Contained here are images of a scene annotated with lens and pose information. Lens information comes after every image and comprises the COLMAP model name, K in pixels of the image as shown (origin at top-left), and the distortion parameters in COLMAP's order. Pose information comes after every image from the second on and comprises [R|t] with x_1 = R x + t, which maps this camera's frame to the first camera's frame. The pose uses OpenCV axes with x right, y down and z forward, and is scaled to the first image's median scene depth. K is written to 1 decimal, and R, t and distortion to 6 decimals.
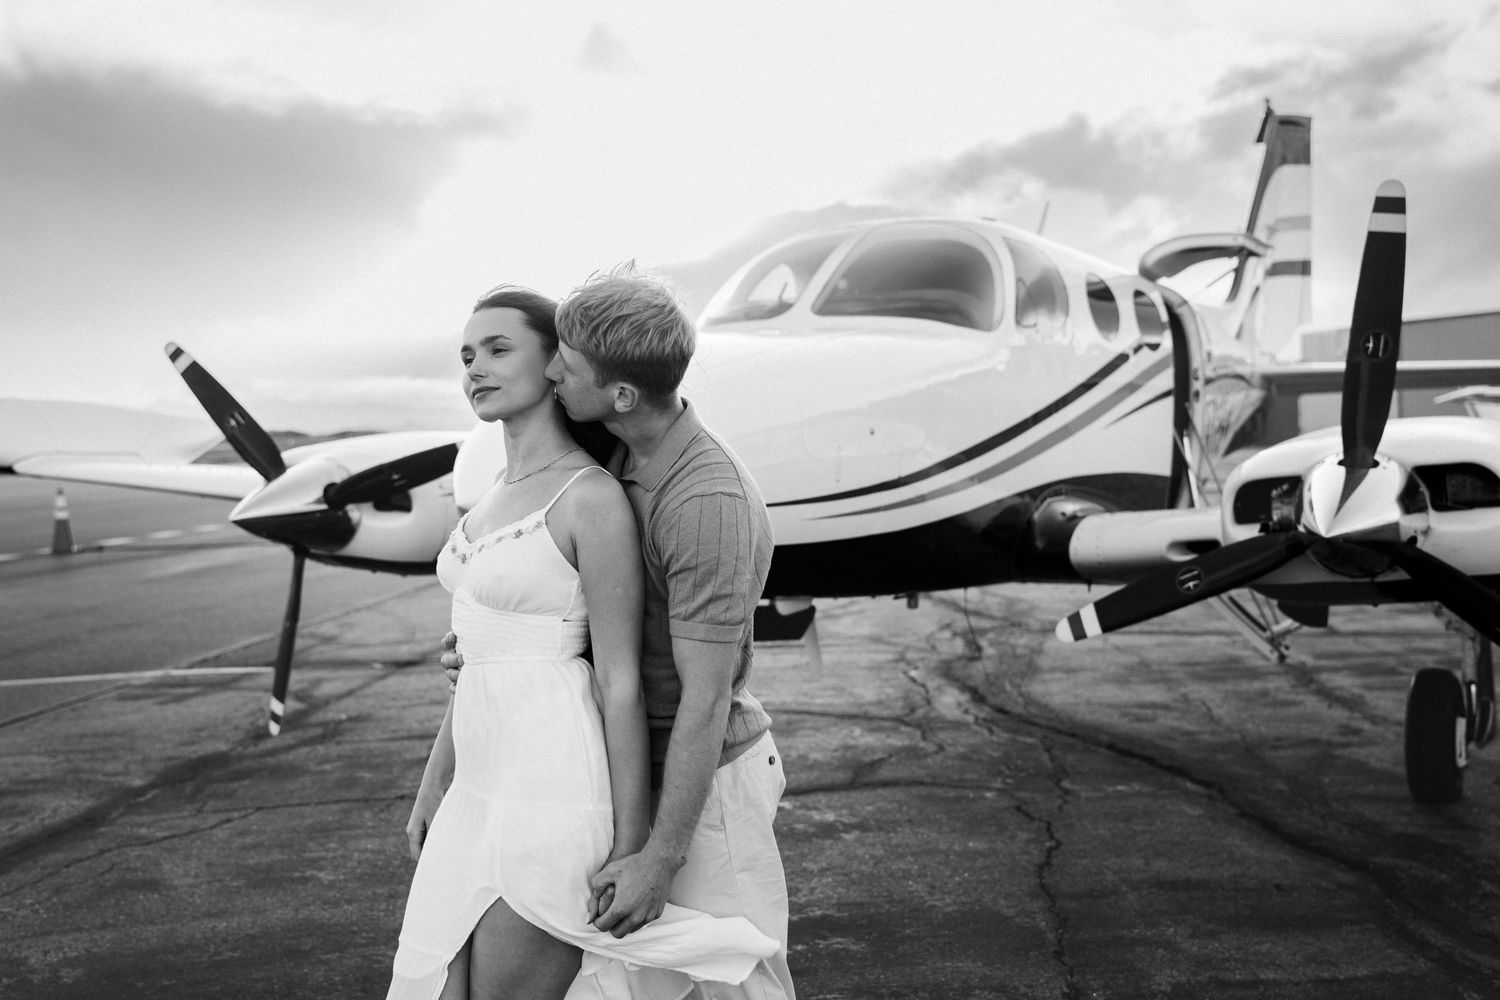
lens RADIAL K [[1733.7, 0, 750.0], [0, 1733.7, 500.0], [0, 0, 1]] dist [0.004429, -0.000255]
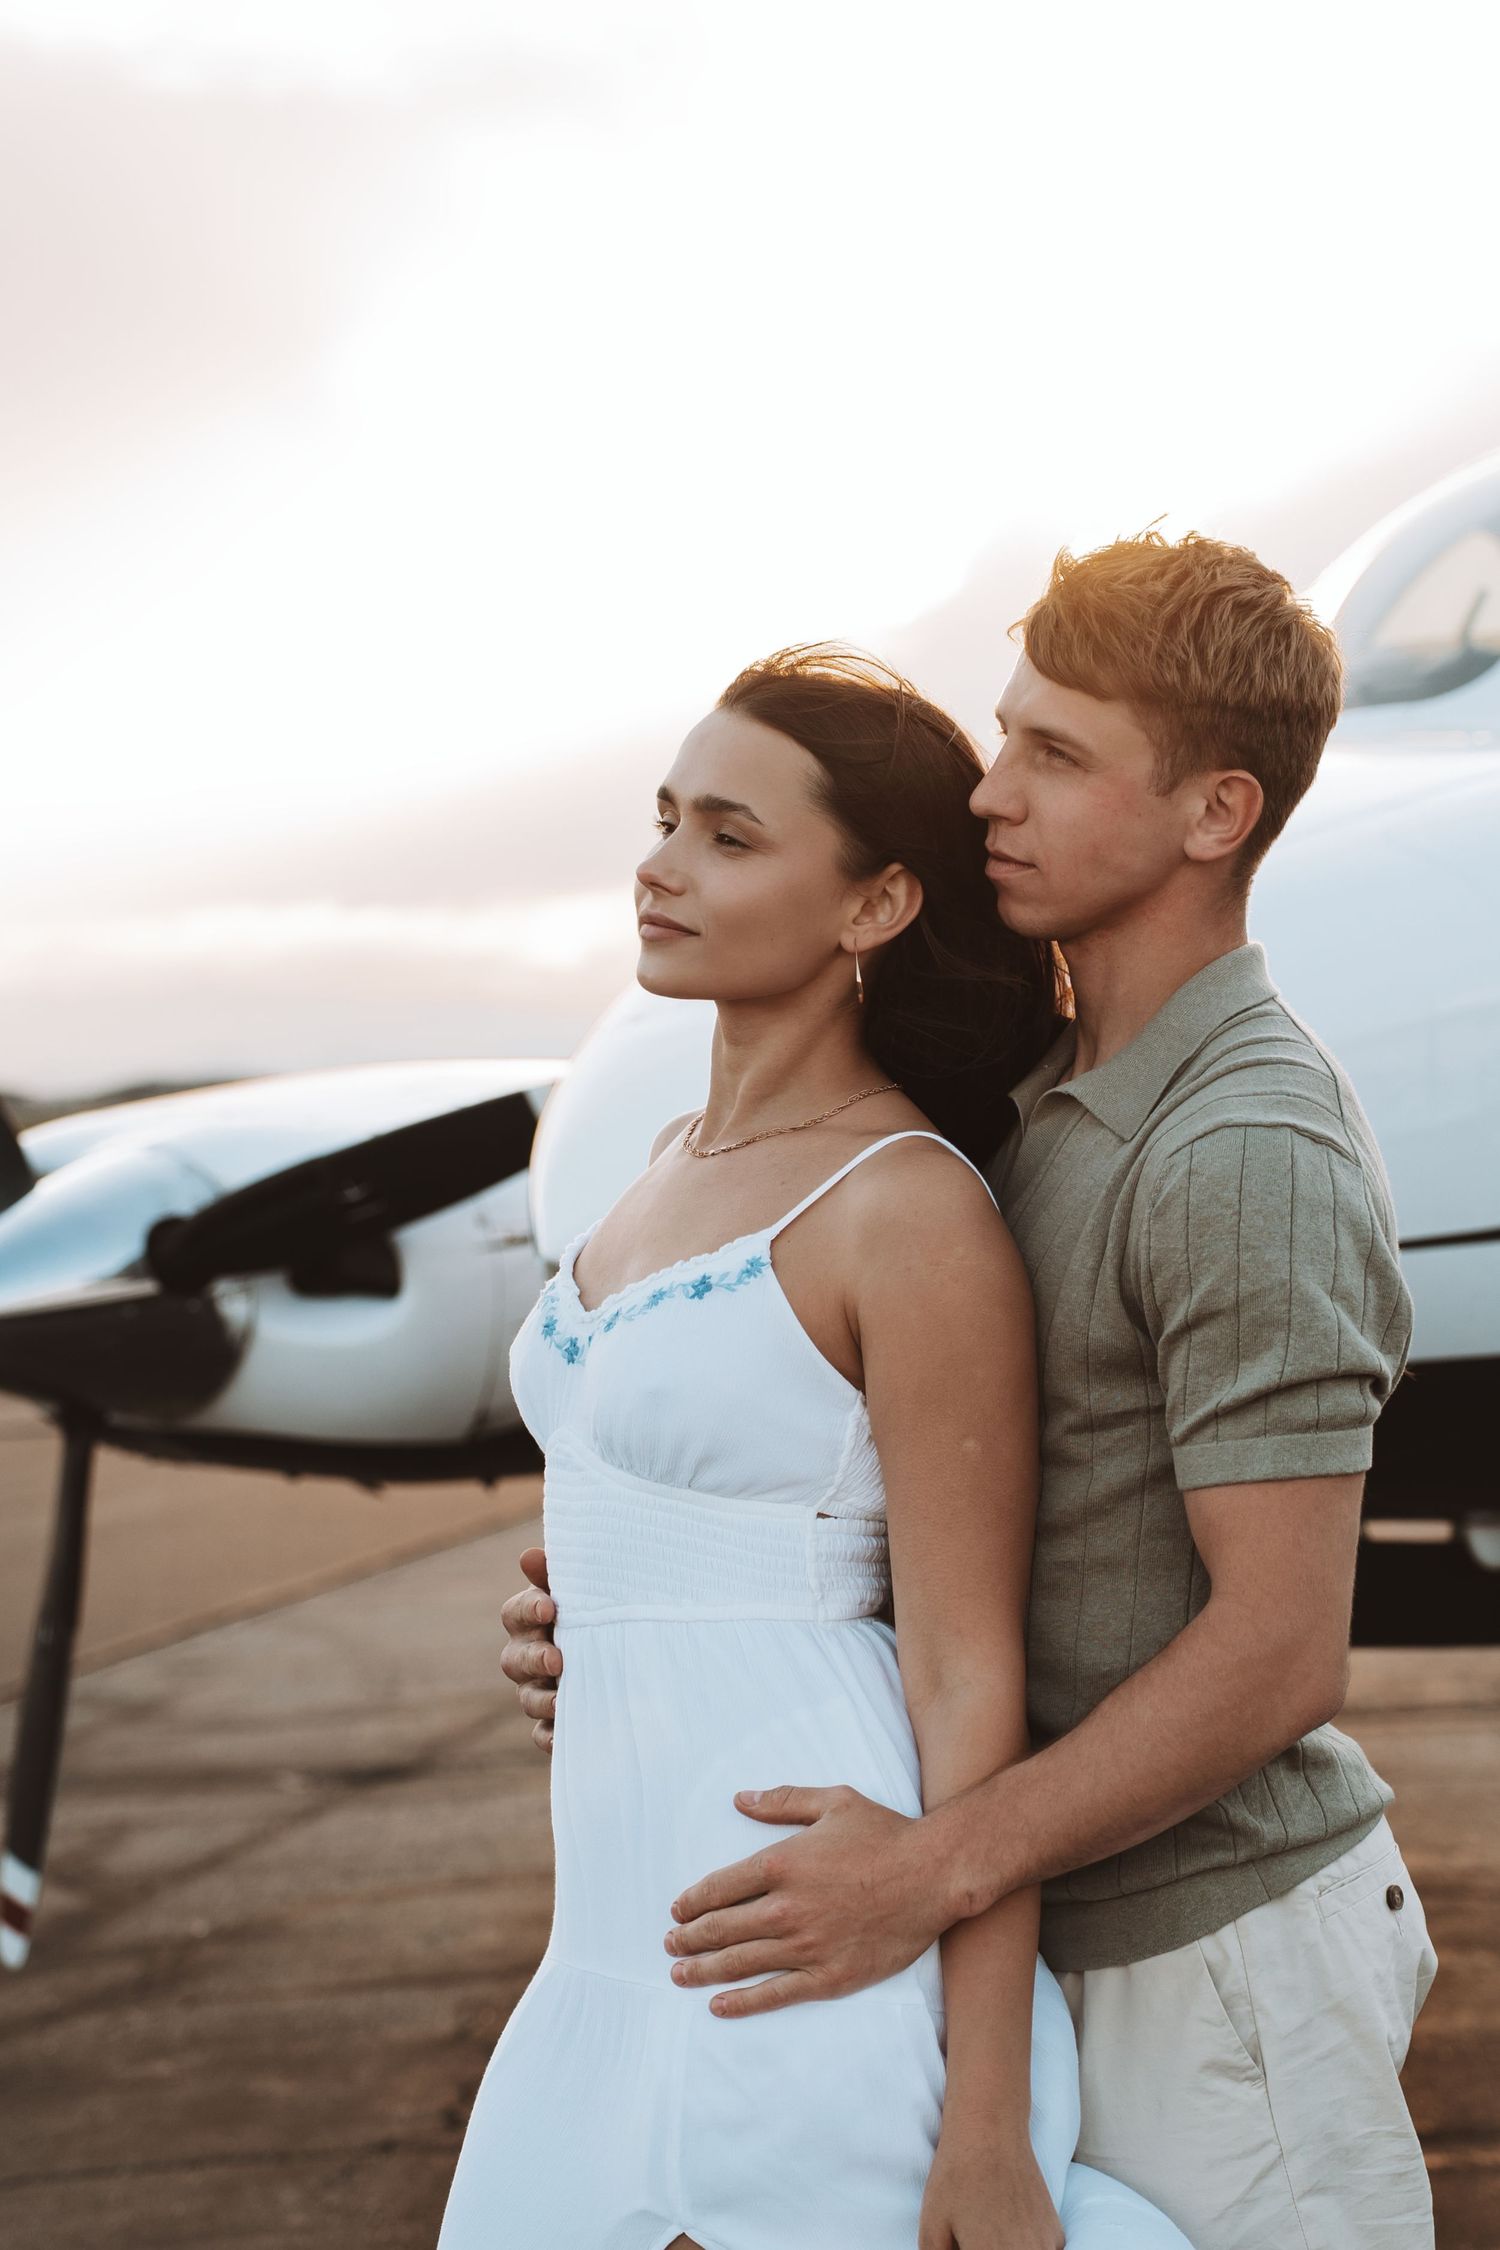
lens RADIAL K [[3823.3, 0, 750.0], [0, 3823.3, 1125.0], [0, 0, 1]] dist [0.001055, -0.014272]
pose [[0.992004, -0.025637, -0.123576, -0.034045], [0.023466, 0.999544, -0.018986, -0.011405], [0.124006, 0.015935, 0.992154, 0.271340]]
